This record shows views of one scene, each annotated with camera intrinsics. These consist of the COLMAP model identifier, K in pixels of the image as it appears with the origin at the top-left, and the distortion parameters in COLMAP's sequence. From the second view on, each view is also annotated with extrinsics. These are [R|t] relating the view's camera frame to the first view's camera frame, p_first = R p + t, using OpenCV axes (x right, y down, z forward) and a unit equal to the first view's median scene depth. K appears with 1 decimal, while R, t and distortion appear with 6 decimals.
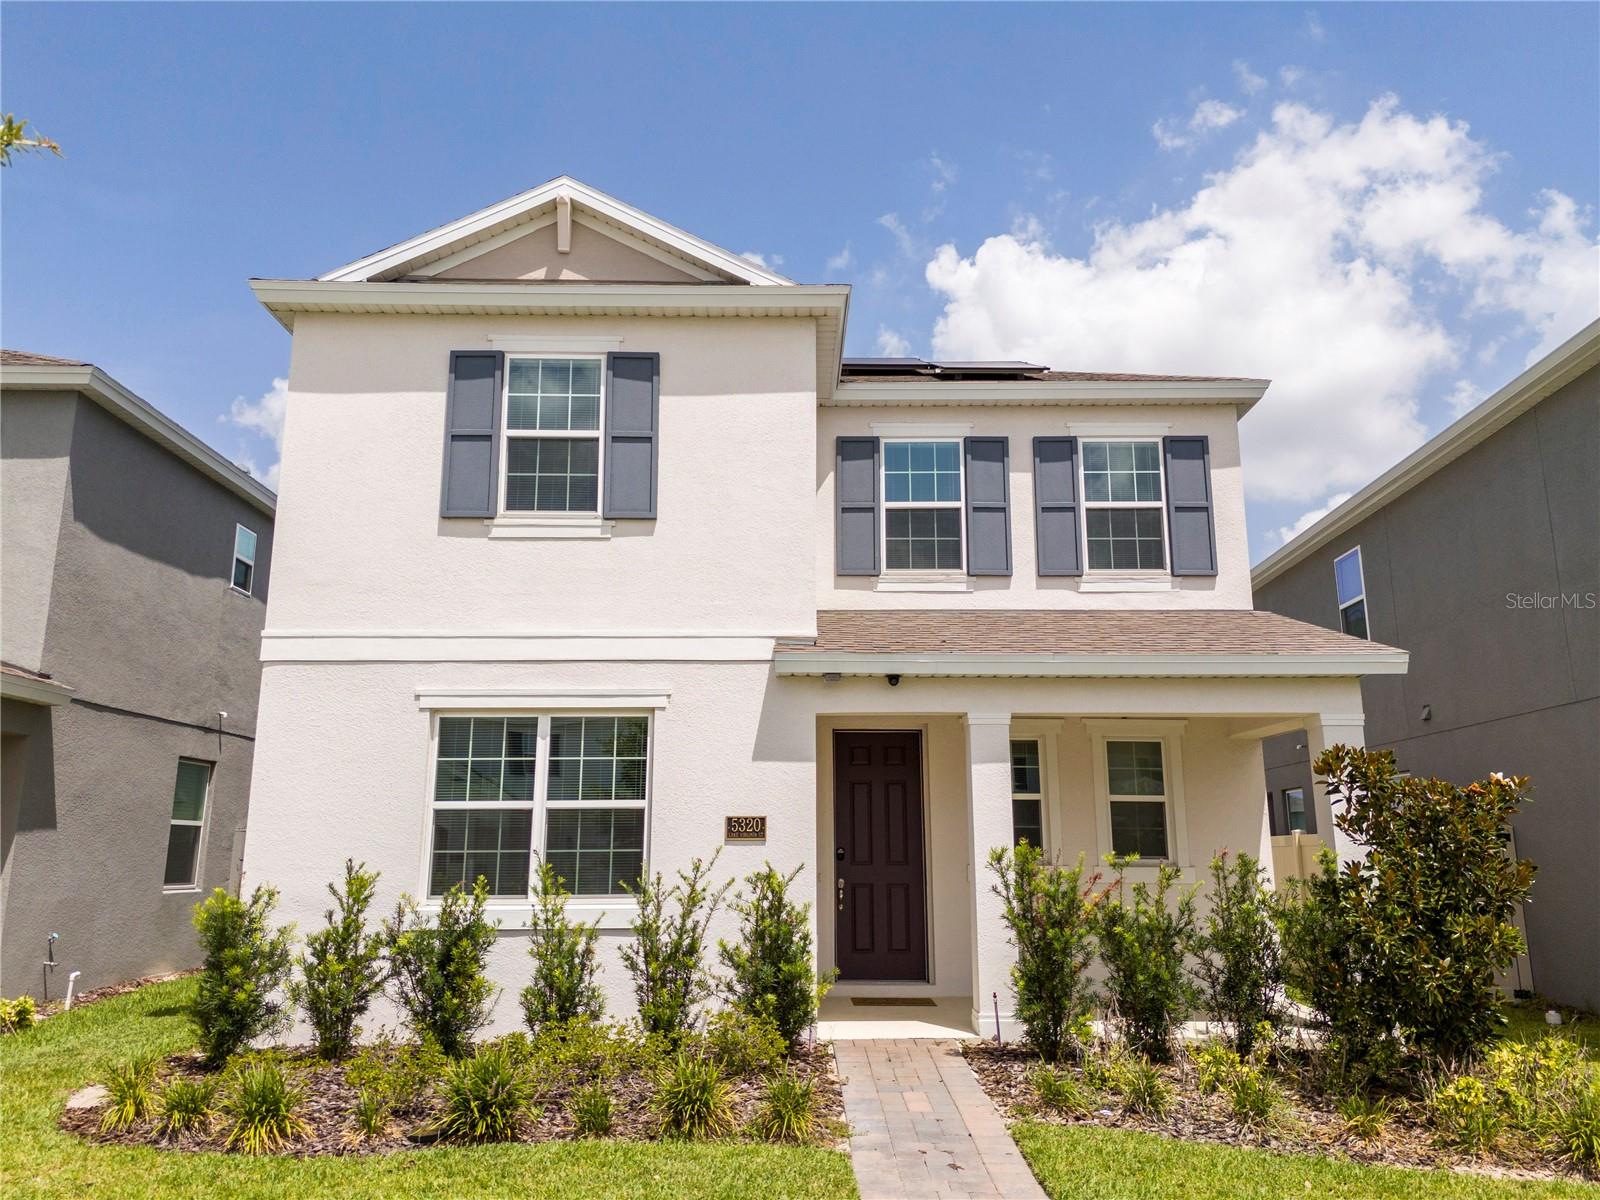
lens RADIAL K [[1183.1, 0, 804.2], [0, 1183.1, 593.3], [0, 0, 1]] dist [0.082069, -0.098874]
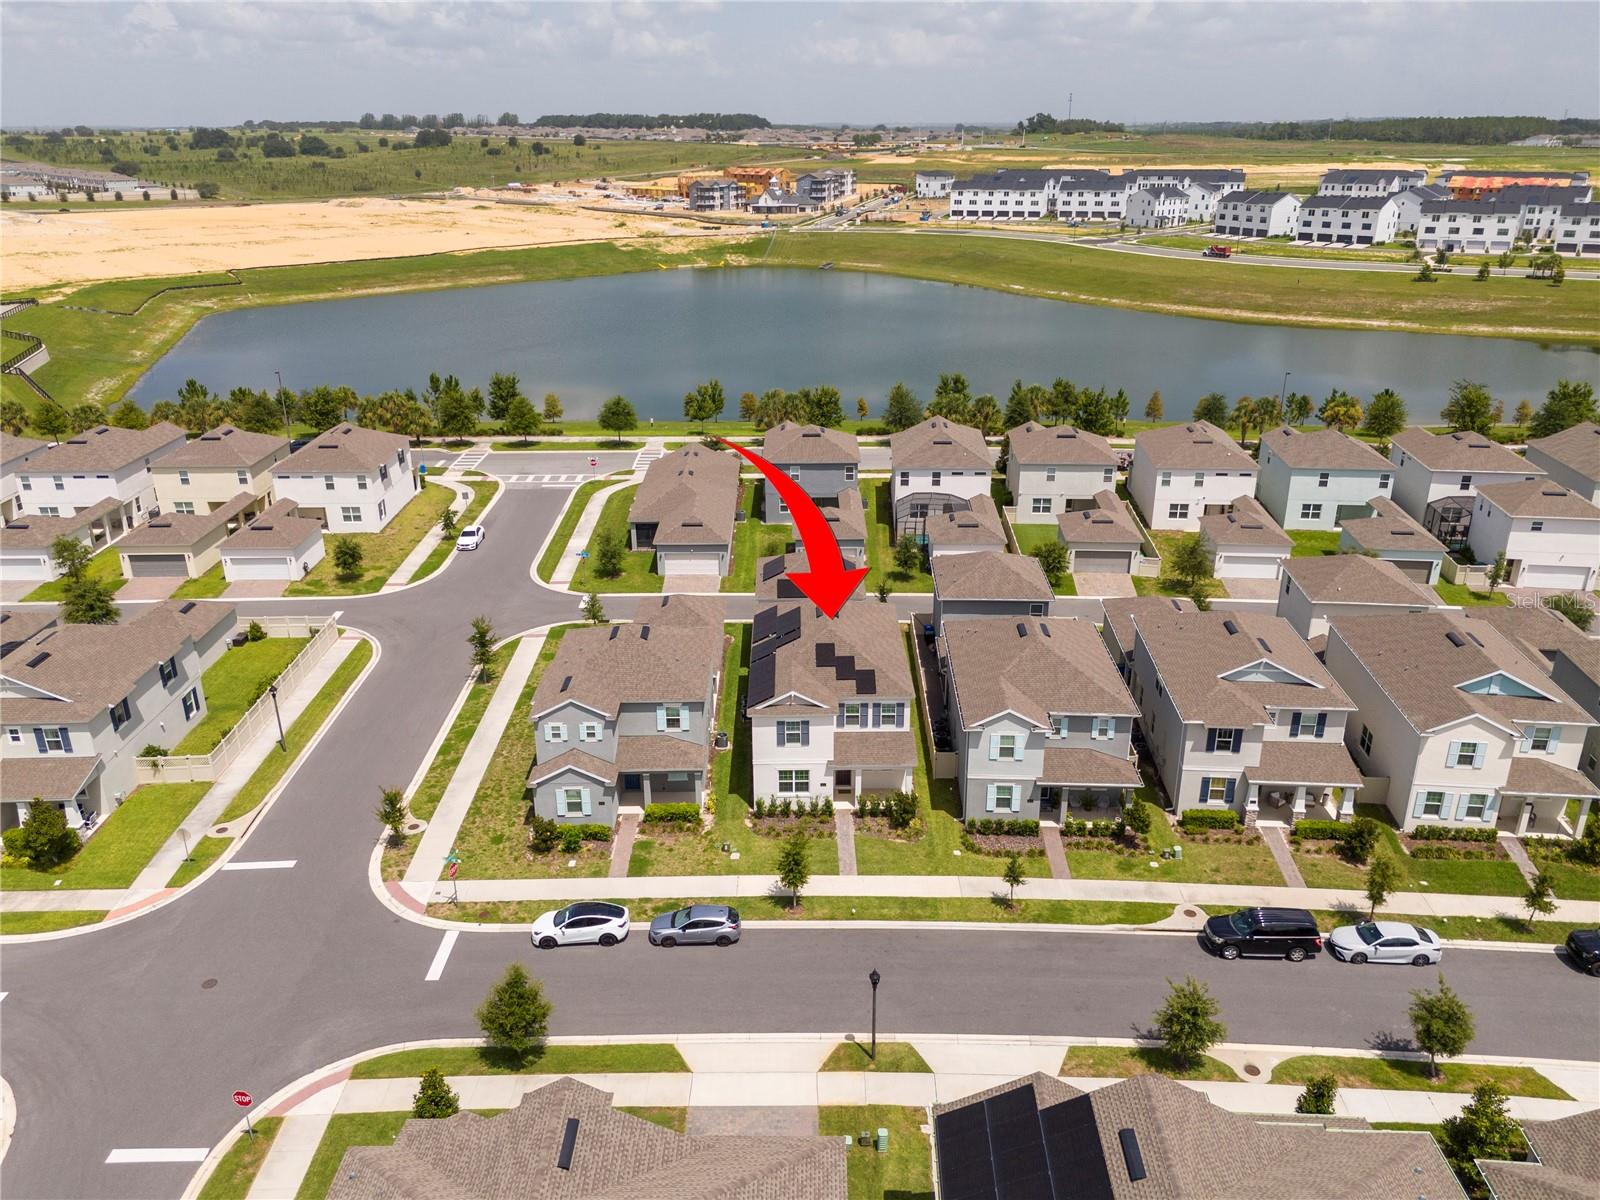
lens RADIAL K [[1183.1, 0, 804.2], [0, 1183.1, 593.3], [0, 0, 1]] dist [0.082069, -0.098874]
pose [[0.999998, -0.001868, 0.000425, -0.152504], [0.001303, 0.825669, 0.564154, -4.406699], [-0.001405, -0.564152, 0.825670, -3.904578]]
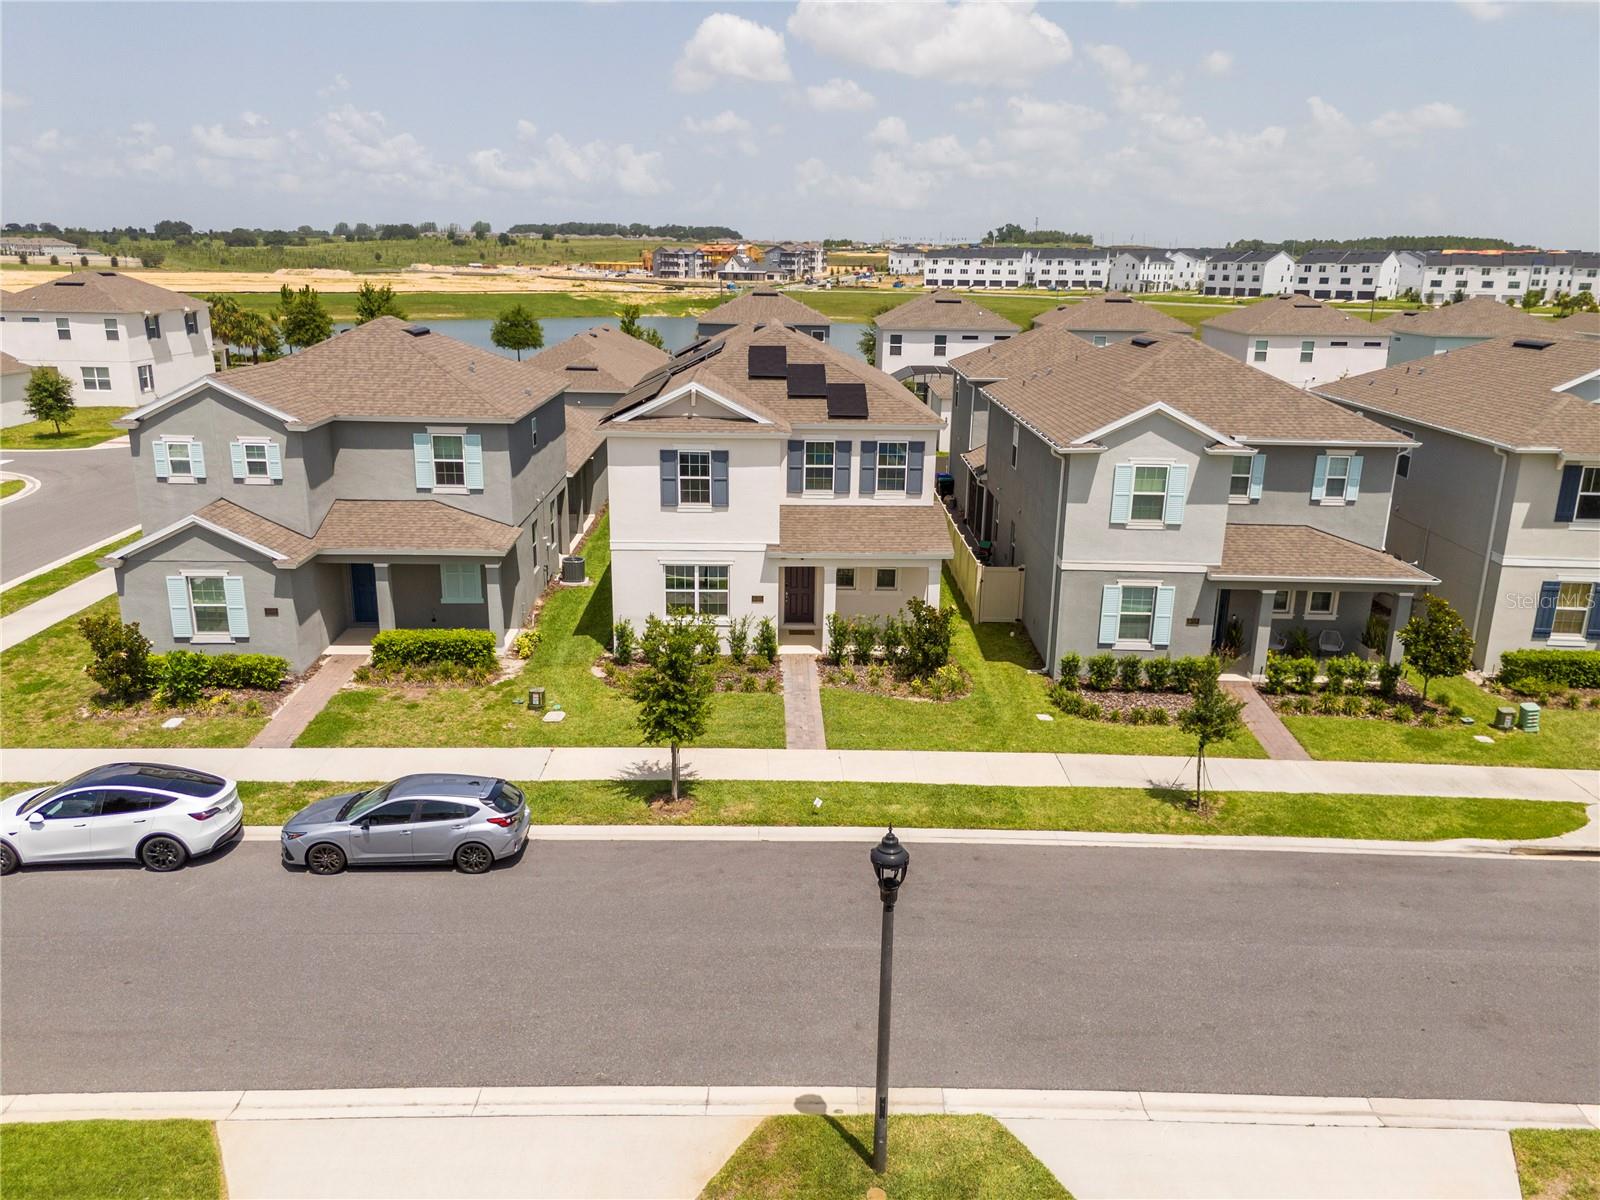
lens RADIAL K [[1183.1, 0, 804.2], [0, 1183.1, 593.3], [0, 0, 1]] dist [0.082069, -0.098874]
pose [[0.999552, 0.011833, 0.027484, -0.007845], [-0.023478, 0.879598, 0.475138, -1.346320], [-0.018552, -0.475571, 0.879482, -1.865866]]
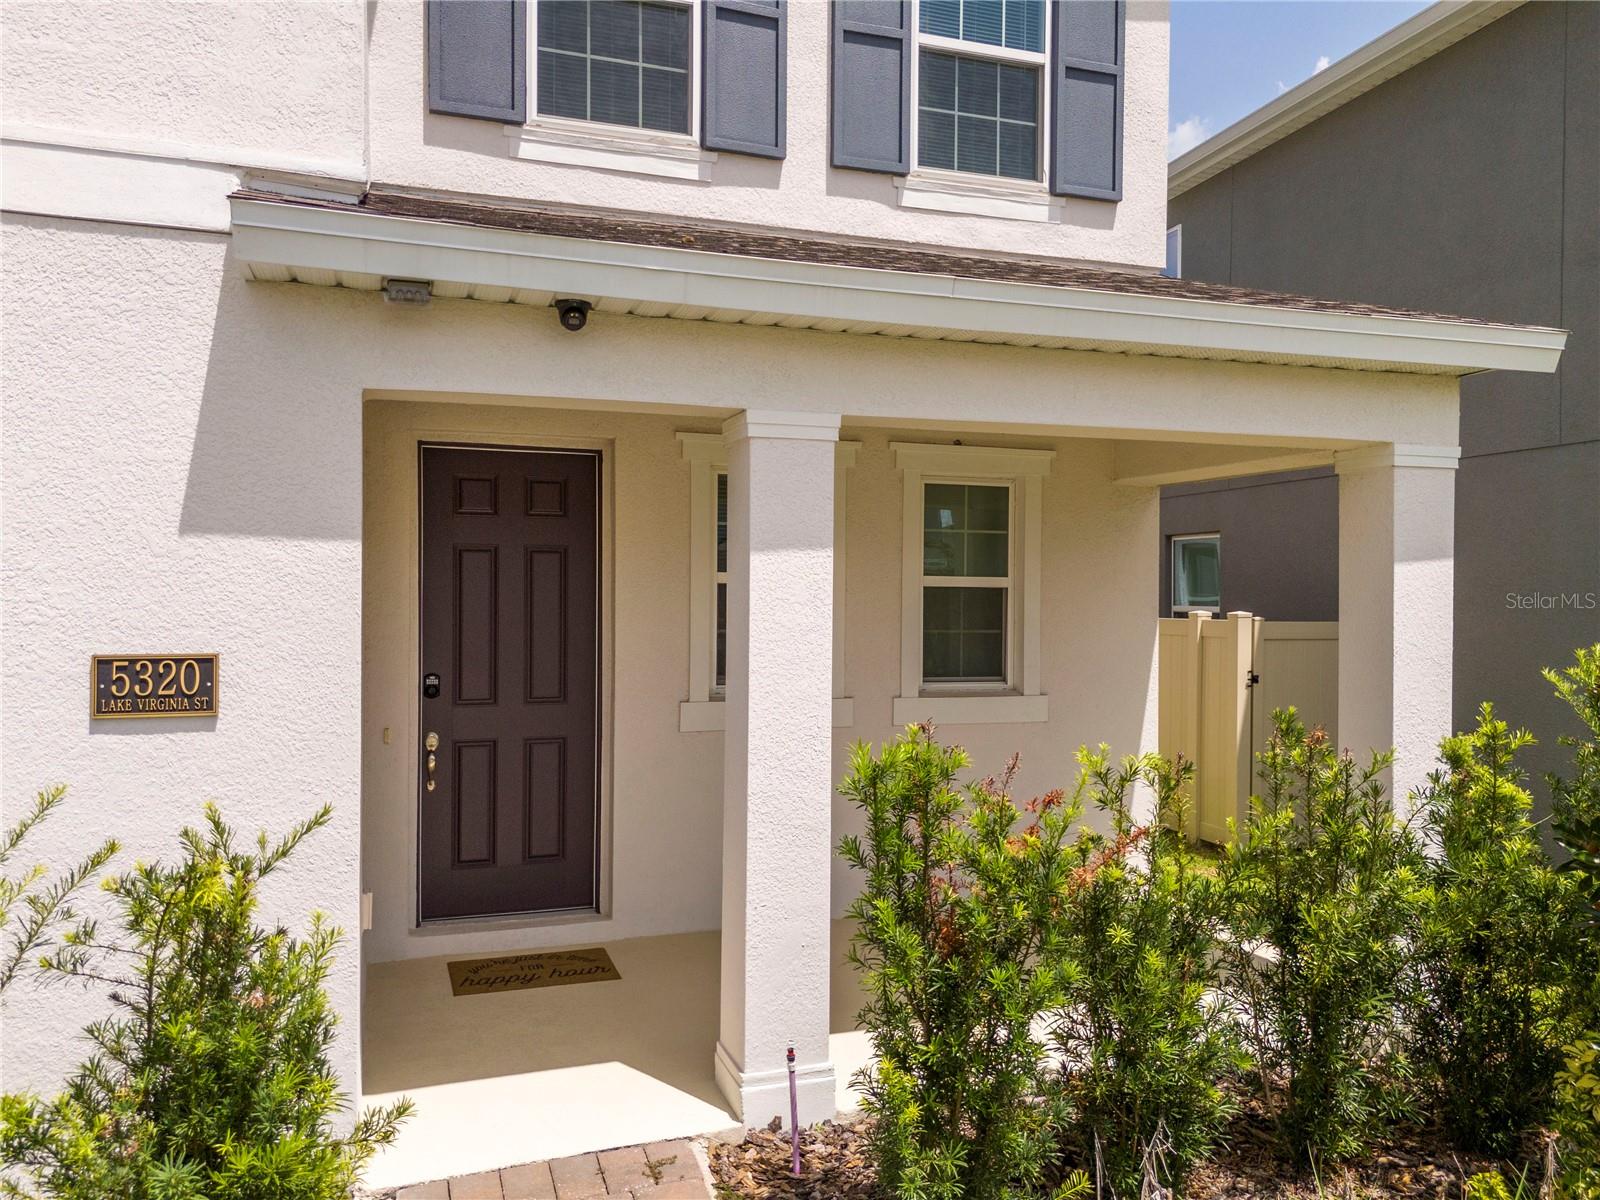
lens RADIAL K [[1183.1, 0, 804.2], [0, 1183.1, 593.3], [0, 0, 1]] dist [0.082069, -0.098874]
pose [[0.947682, 0.005590, 0.319166, 0.021261], [-0.076647, 0.974581, 0.210516, 0.070759], [-0.309876, -0.223965, 0.924022, 0.559474]]
